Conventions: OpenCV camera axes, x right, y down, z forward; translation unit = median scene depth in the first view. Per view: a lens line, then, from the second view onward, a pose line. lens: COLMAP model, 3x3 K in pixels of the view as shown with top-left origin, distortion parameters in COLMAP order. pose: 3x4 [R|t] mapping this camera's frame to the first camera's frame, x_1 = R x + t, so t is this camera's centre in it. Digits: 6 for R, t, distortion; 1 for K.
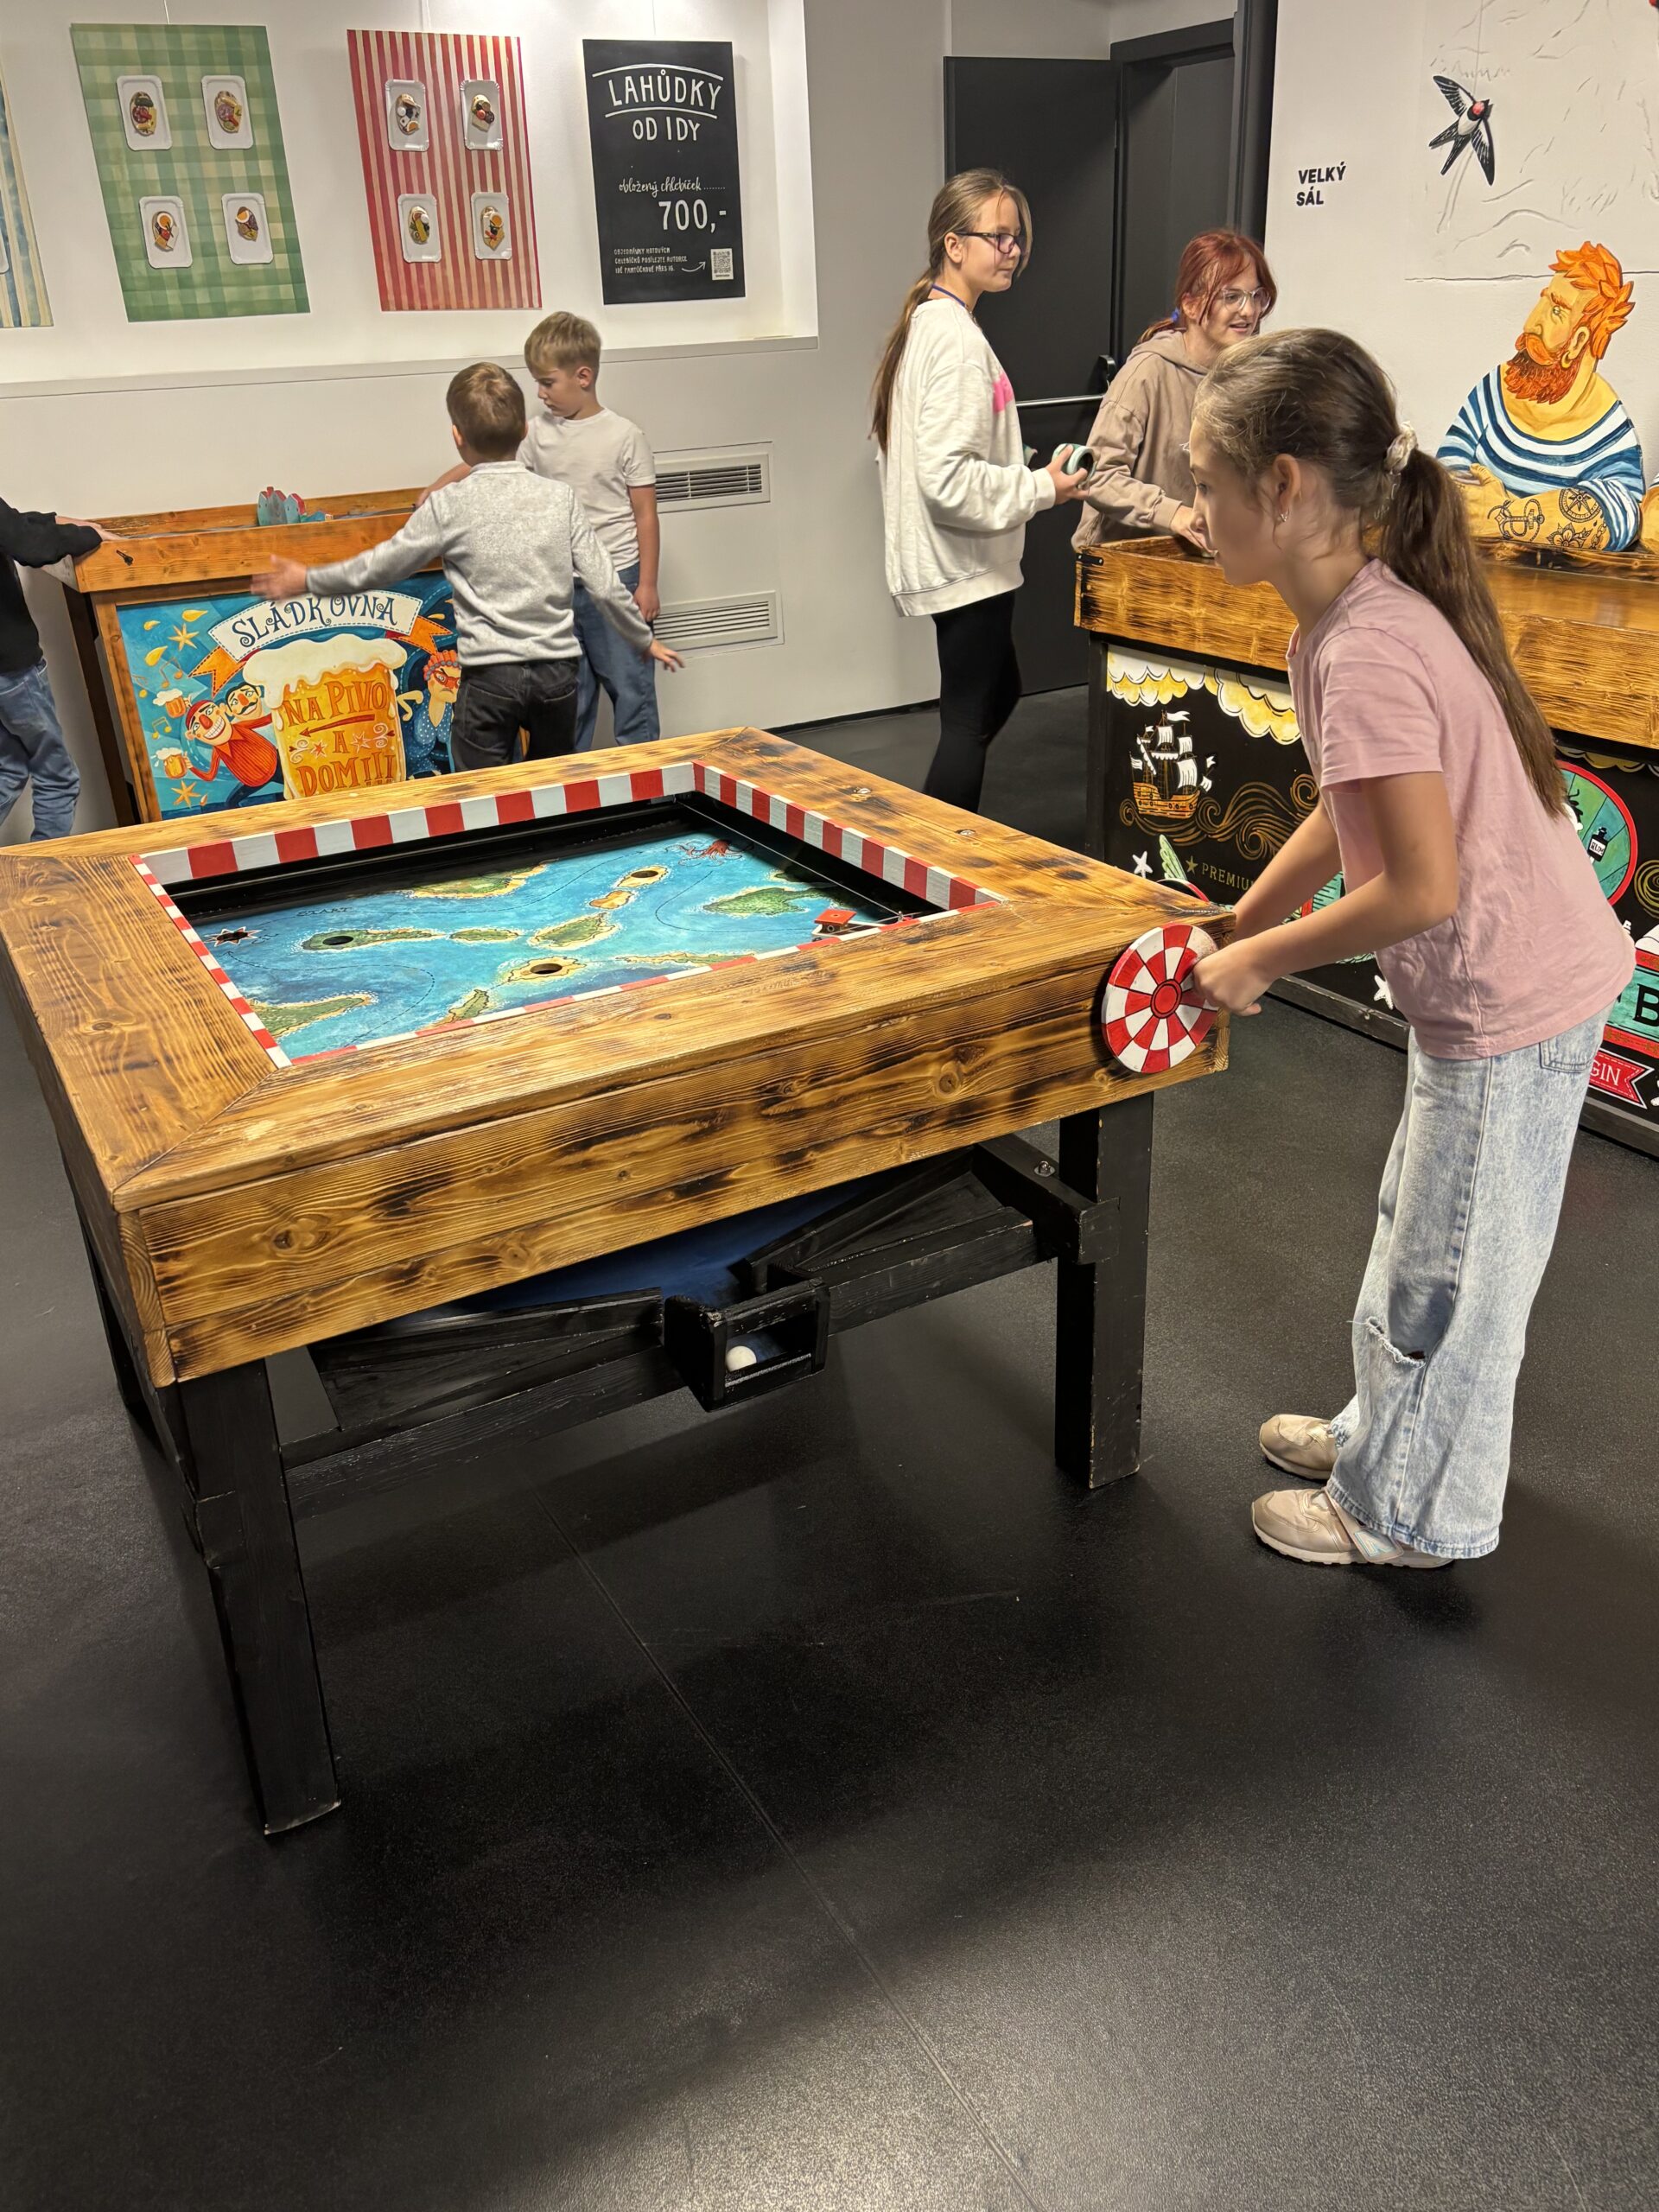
lens RADIAL K [[1763.5, 0, 824.8], [0, 1763.5, 1077.6], [0, 0, 1]] dist [0.110498, -0.143104]
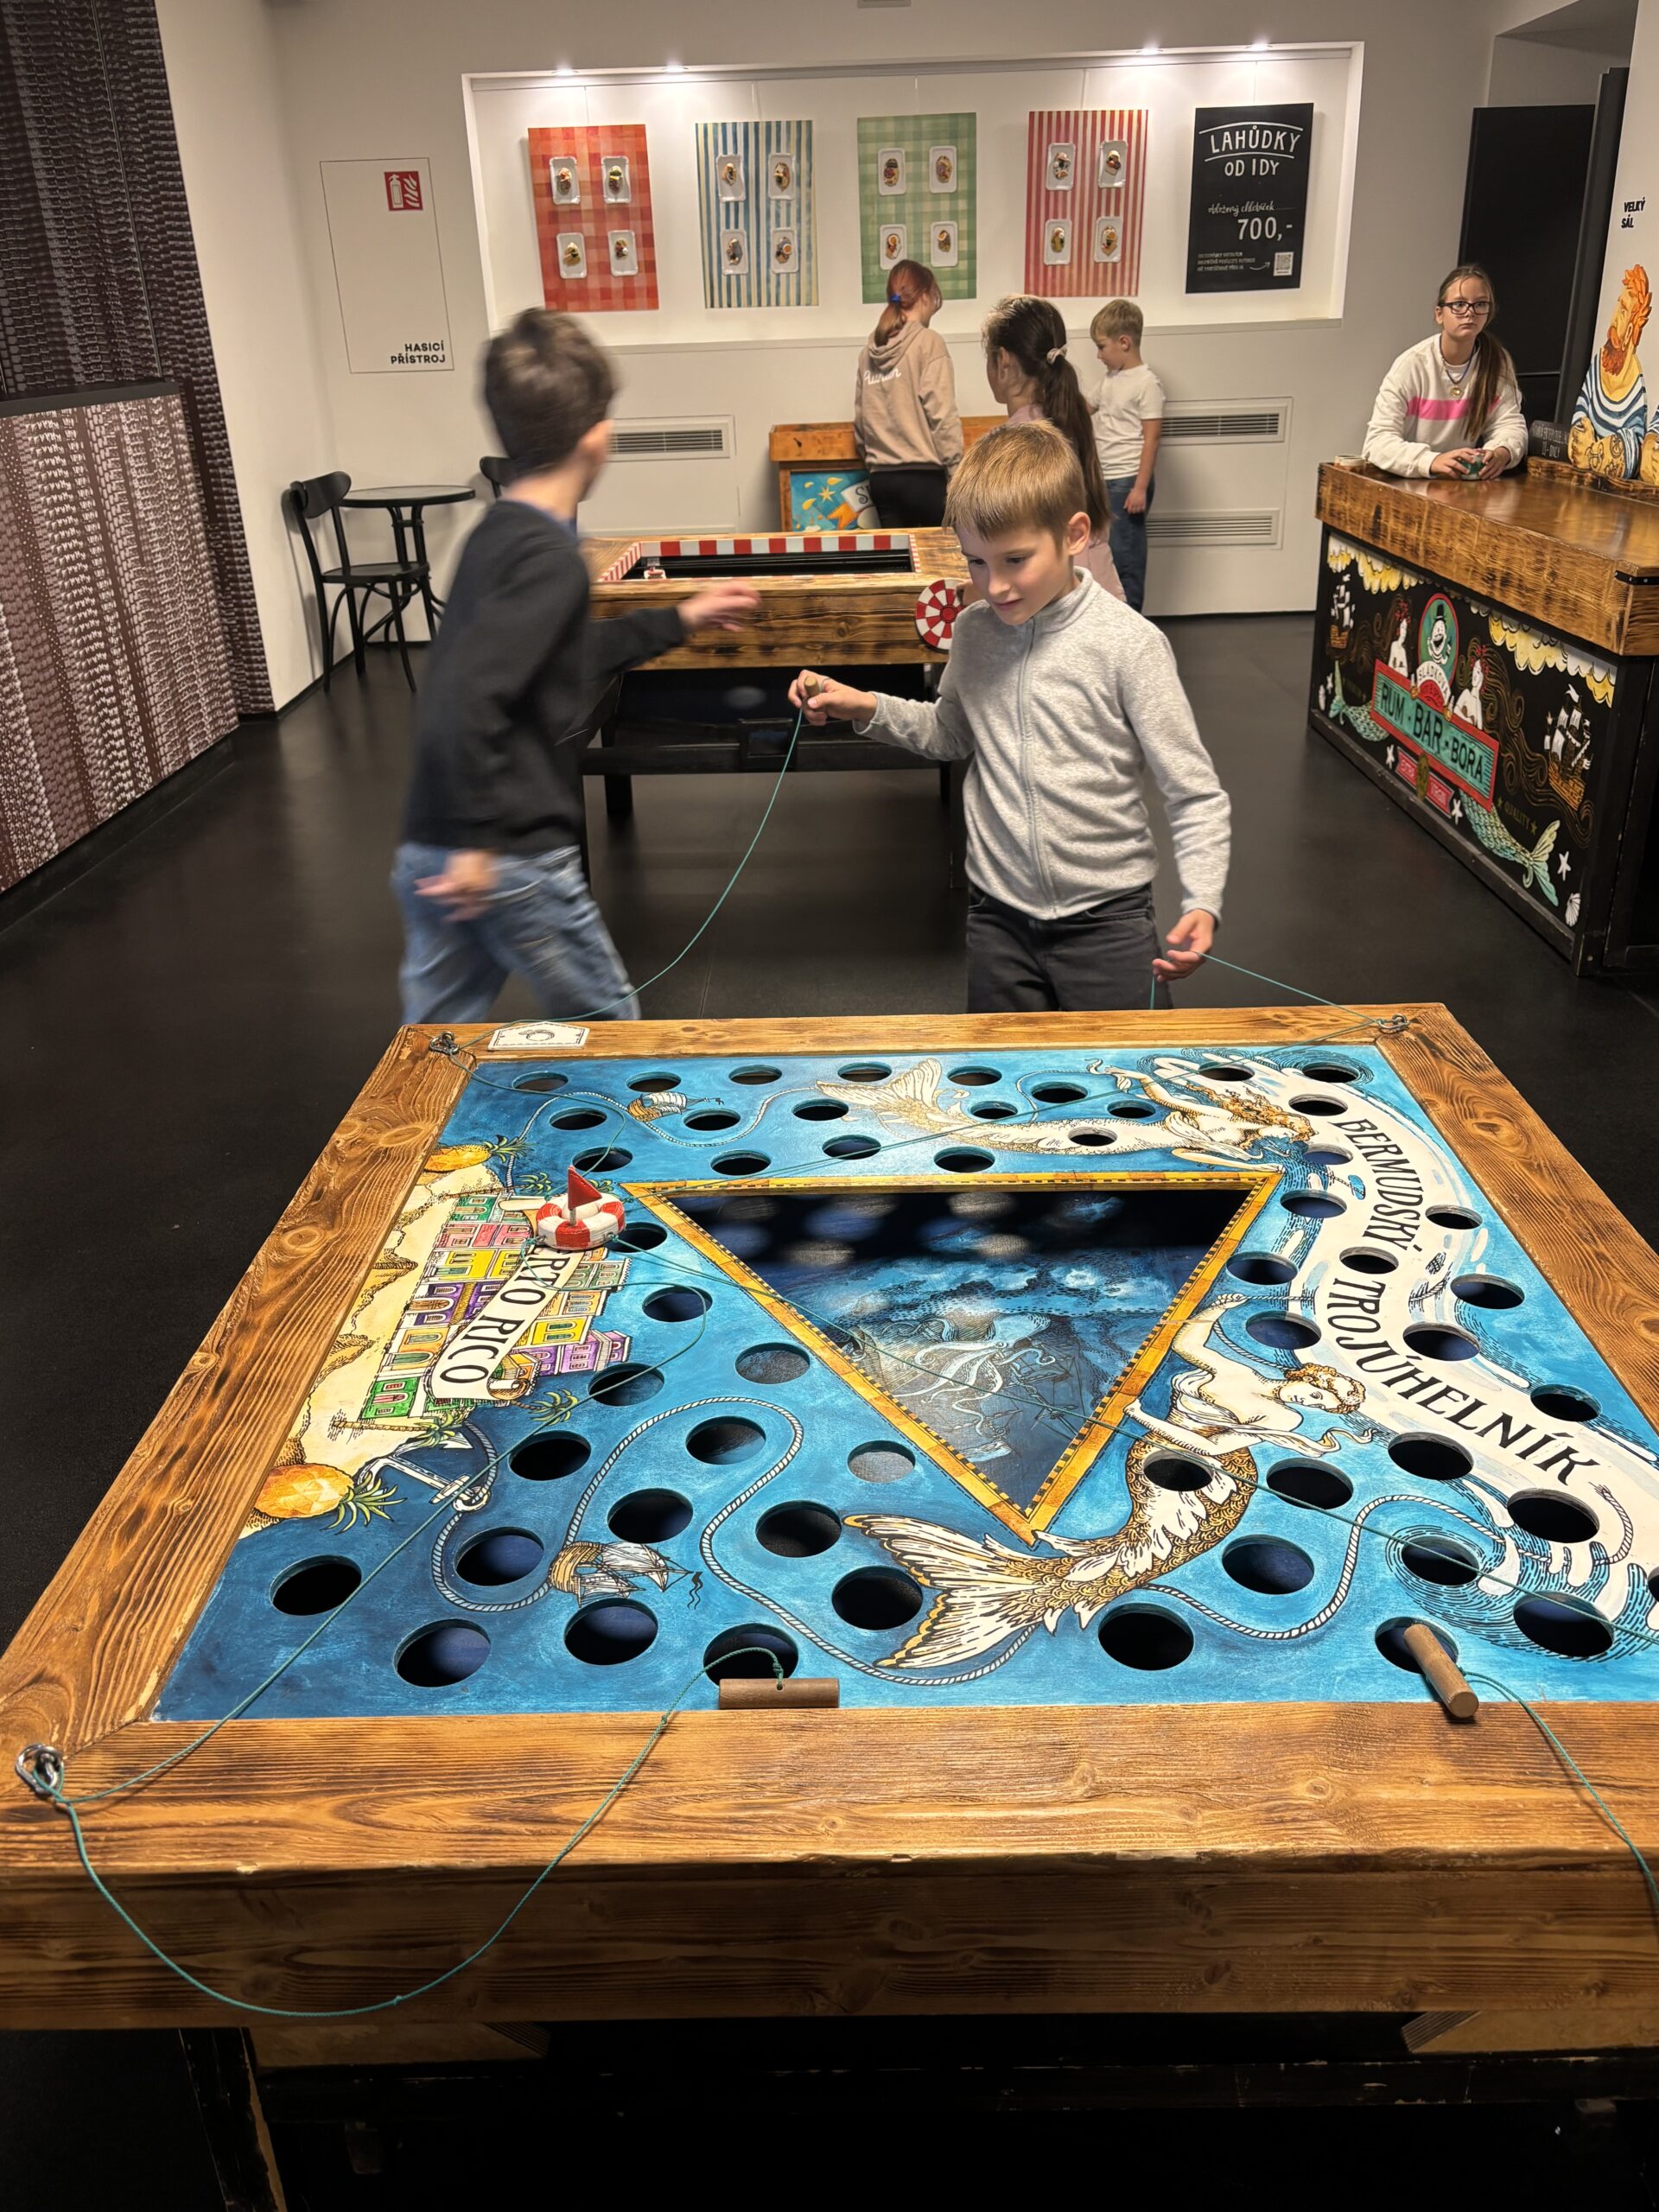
lens RADIAL K [[1712.1, 0, 829.5], [0, 1712.1, 1106.0], [0, 0, 1]] dist [0.108106, -0.111353]
pose [[0.862964, 0.228907, -0.450439, 0.475208], [-0.212374, 0.973244, 0.087717, 0.160844], [0.458466, 0.019965, 0.888488, -0.415334]]
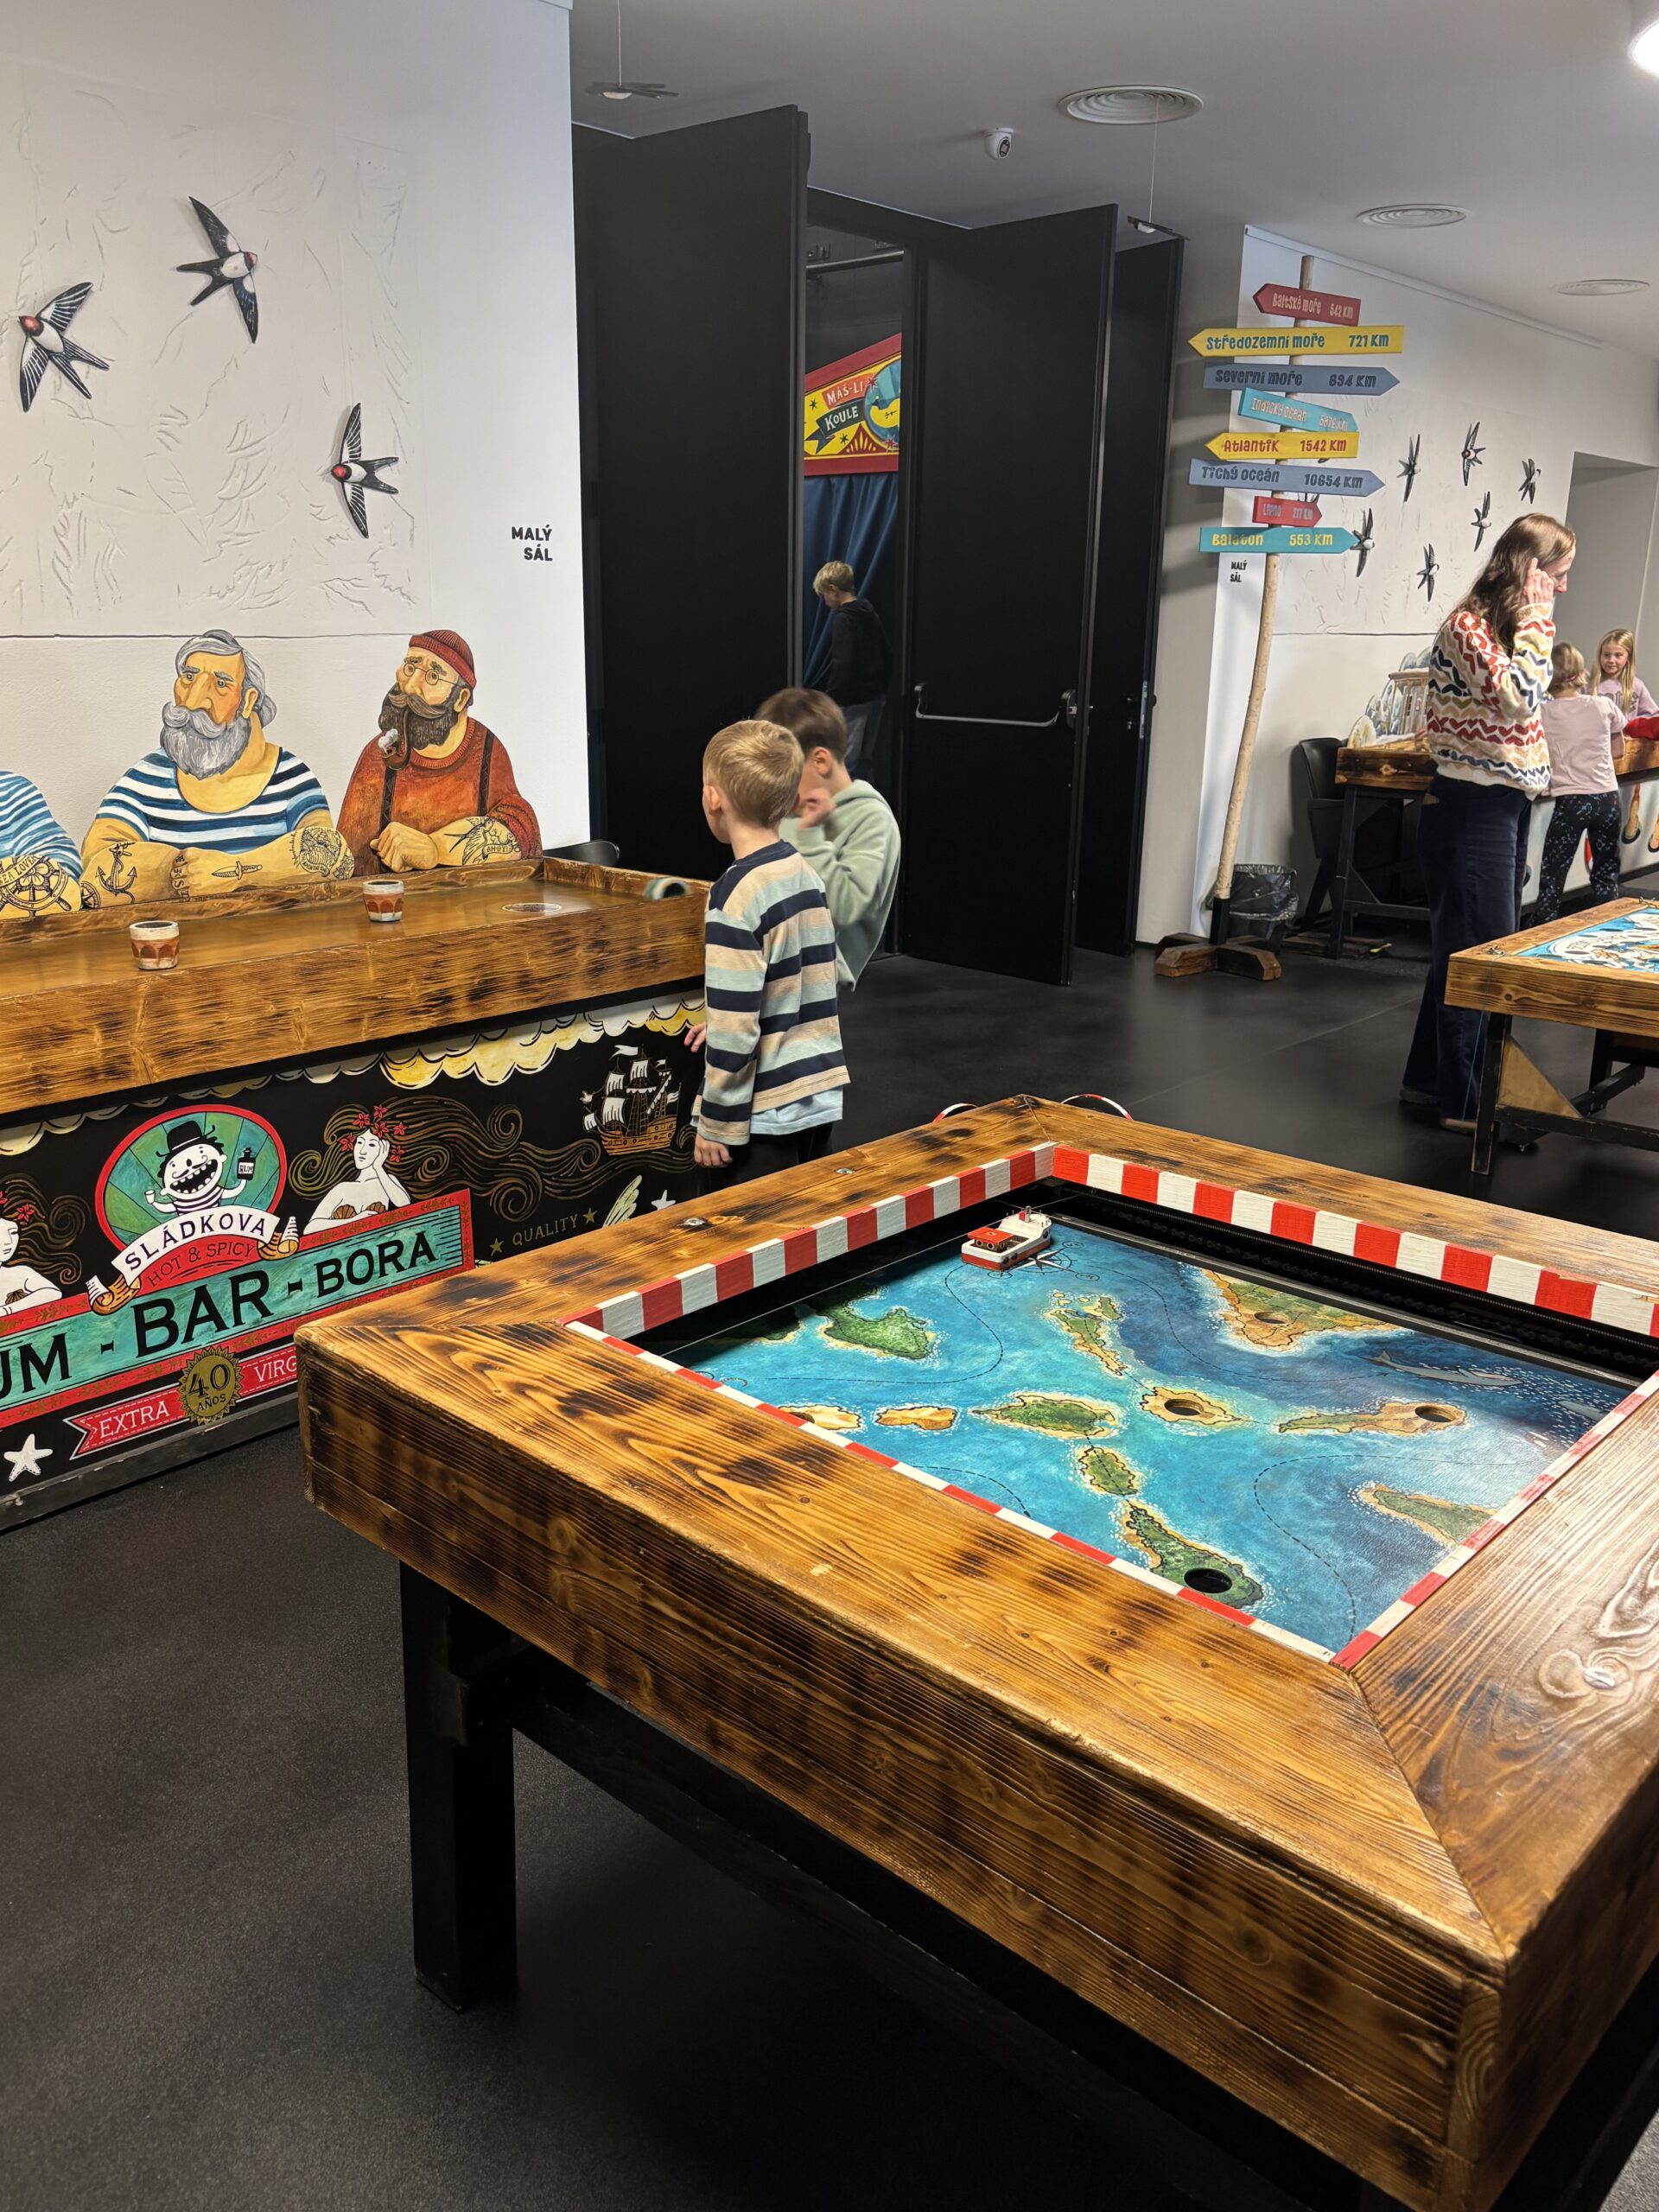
lens RADIAL K [[1712.1, 0, 829.5], [0, 1712.1, 1106.0], [0, 0, 1]] dist [0.108106, -0.111353]
pose [[-0.318066, -0.225458, 0.920870, -0.374546], [0.380796, 0.859139, 0.341870, -0.239178], [-0.868233, 0.459401, -0.187409, 0.567111]]
